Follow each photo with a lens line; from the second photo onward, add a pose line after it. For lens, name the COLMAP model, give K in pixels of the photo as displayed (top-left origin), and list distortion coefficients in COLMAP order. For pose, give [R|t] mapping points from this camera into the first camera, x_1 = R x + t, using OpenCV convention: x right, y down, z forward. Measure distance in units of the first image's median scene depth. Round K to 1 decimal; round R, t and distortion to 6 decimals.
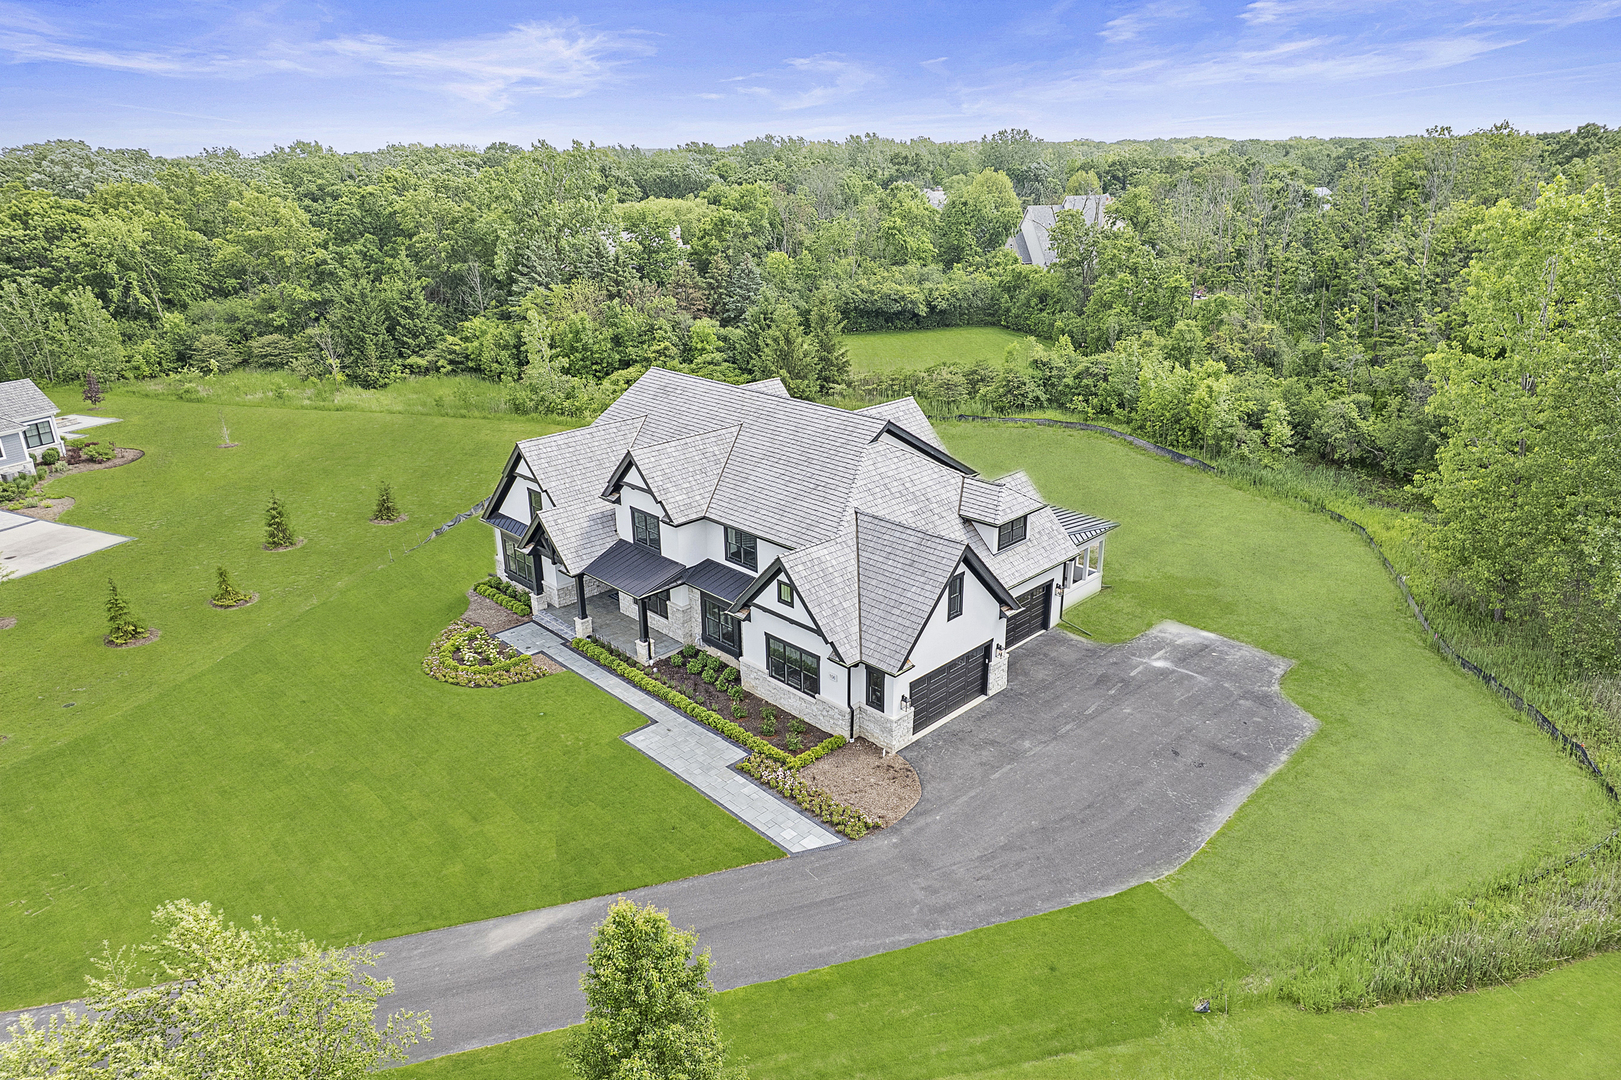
lens RADIAL K [[1004.3, 0, 850.8], [0, 1004.3, 540.7], [0, 0, 1]] dist [-0.002335, 0.000322]
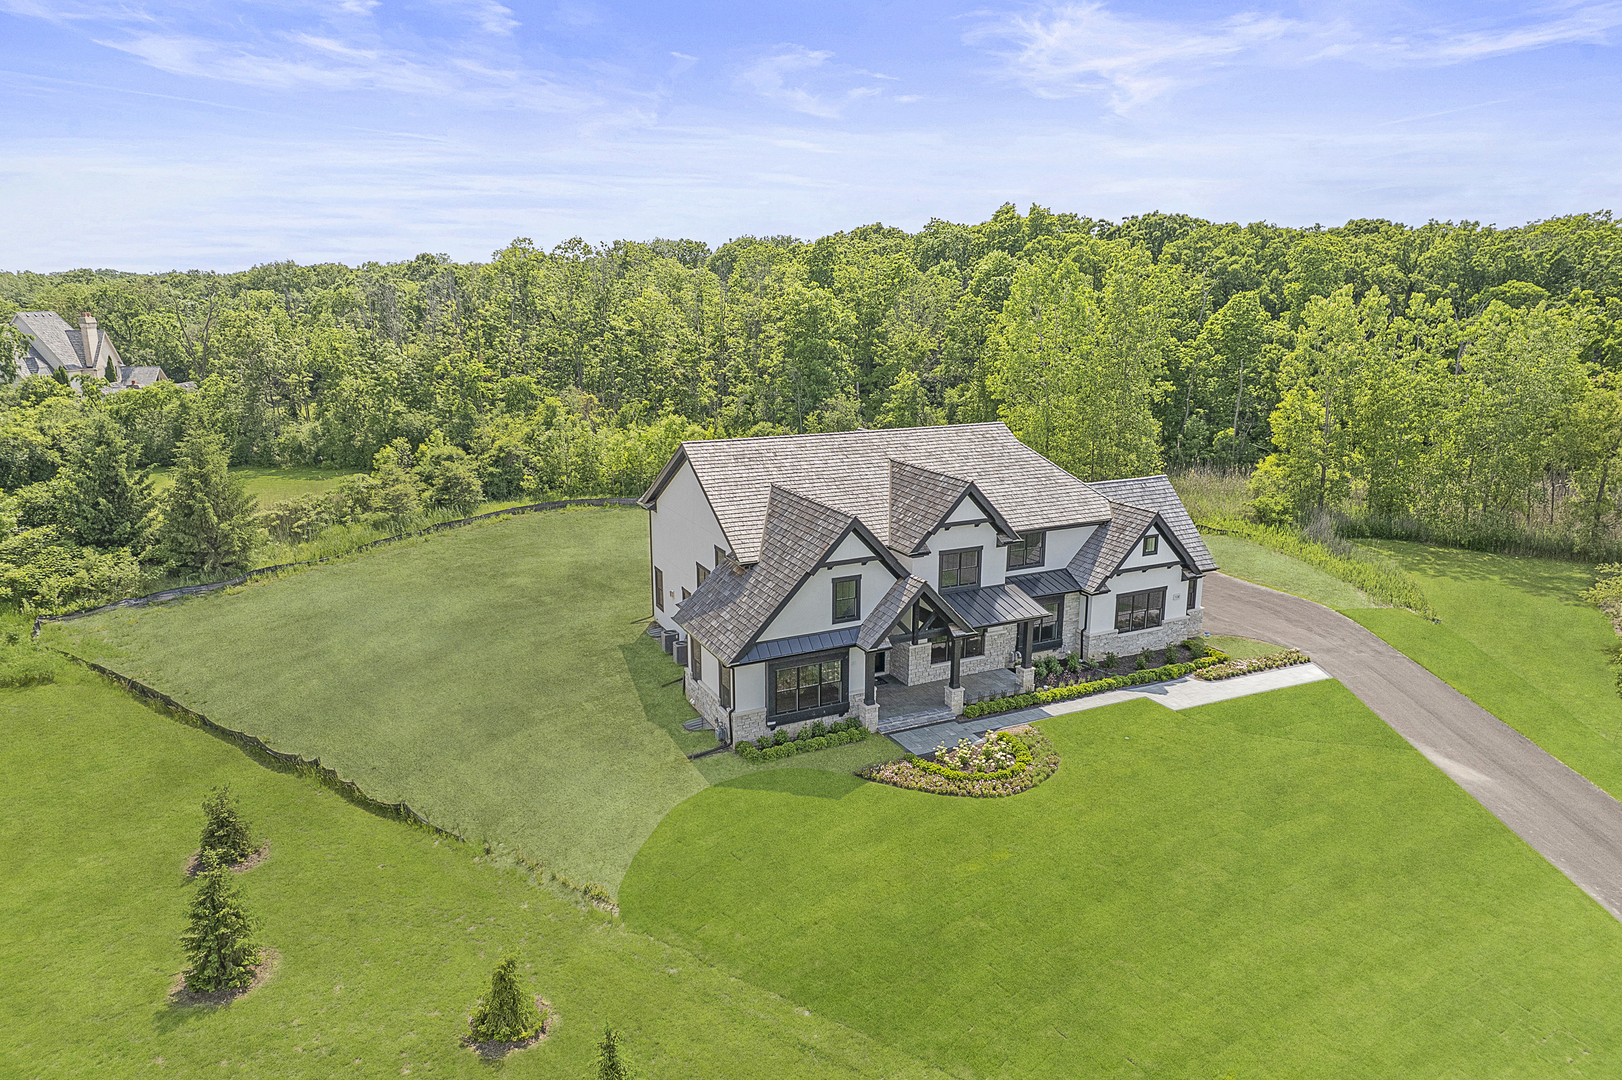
lens RADIAL K [[1024.3, 0, 811.0], [0, 1024.3, 540.0], [0, 0, 1]] dist [-0.027372, 0.003279]
pose [[0.343619, -0.220071, 0.912959, -1.190180], [0.332520, 0.937686, 0.100877, -0.190454], [-0.878269, 0.268914, 0.395385, 0.790456]]
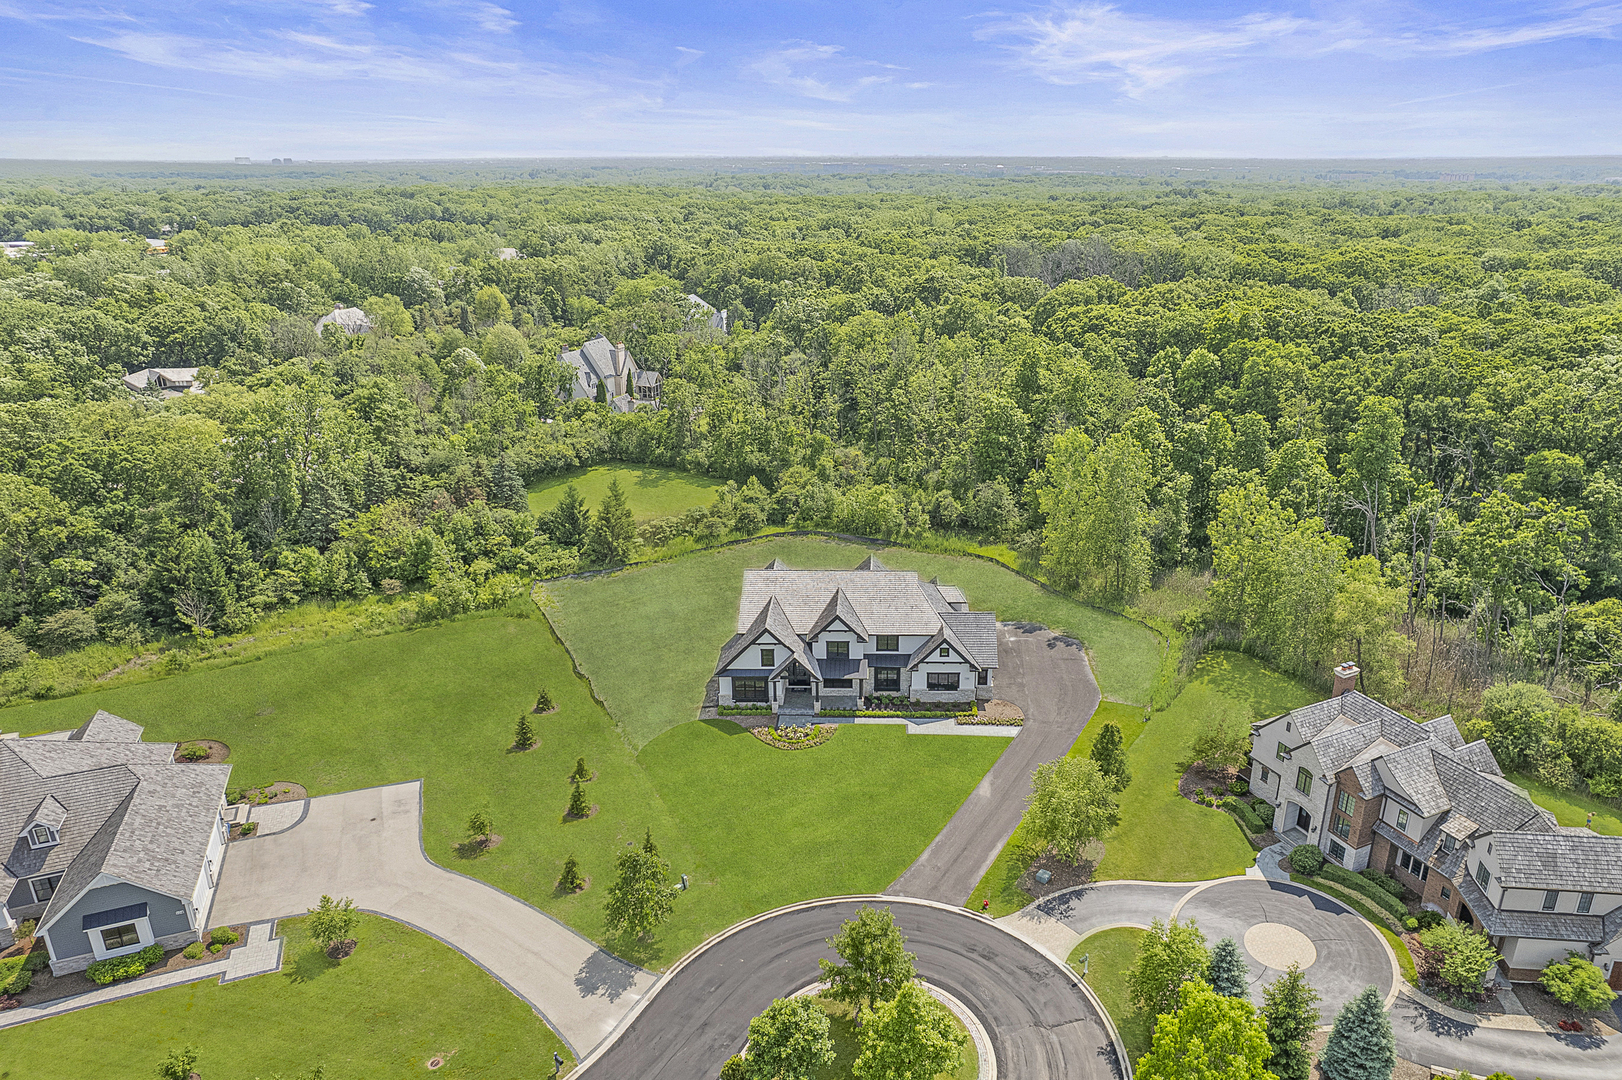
lens RADIAL K [[1004.9, 0, 851.3], [0, 1004.9, 540.7], [0, 0, 1]] dist [-0.002335, 0.000322]
pose [[0.731699, -0.231258, 0.641199, -1.559578], [0.243803, 0.967249, 0.070640, -0.392369], [-0.636535, 0.104639, 0.764116, -0.666352]]
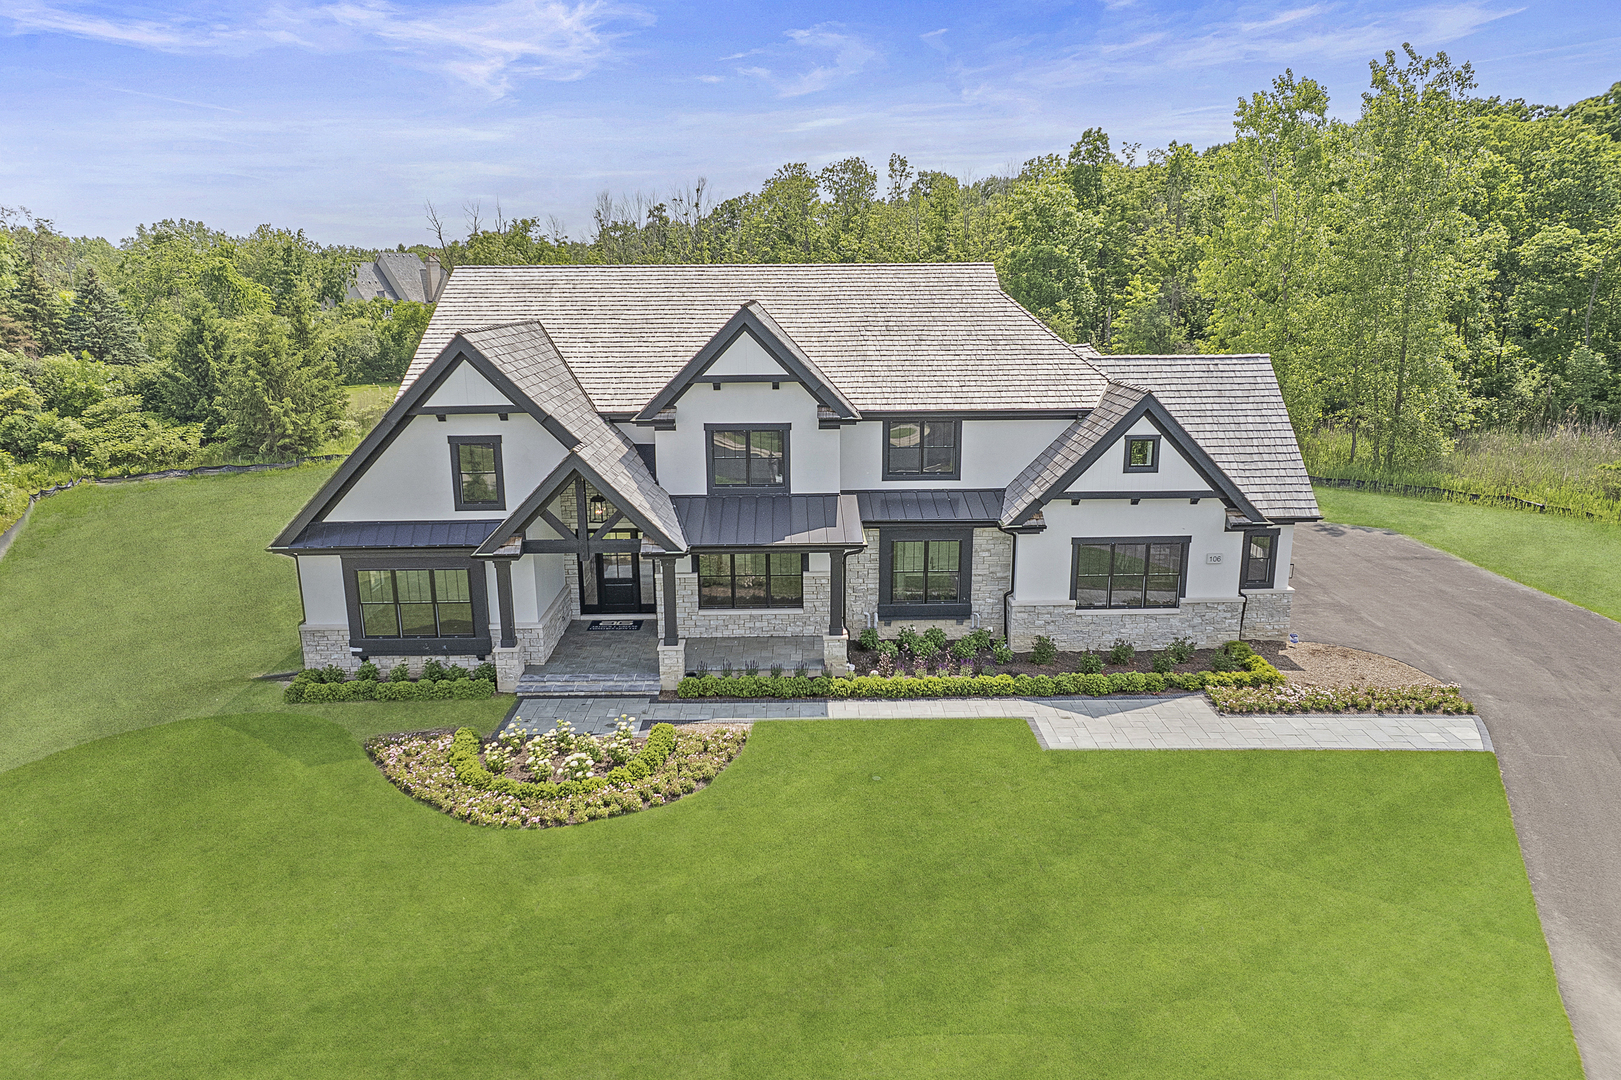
lens RADIAL K [[1023.6, 0, 810.5], [0, 1023.6, 540.0], [0, 0, 1]] dist [-0.027372, 0.003279]
pose [[0.703268, -0.176667, 0.688623, -0.624754], [0.258091, 0.965992, -0.015753, 0.055809], [-0.662422, 0.188806, 0.724948, 0.606526]]
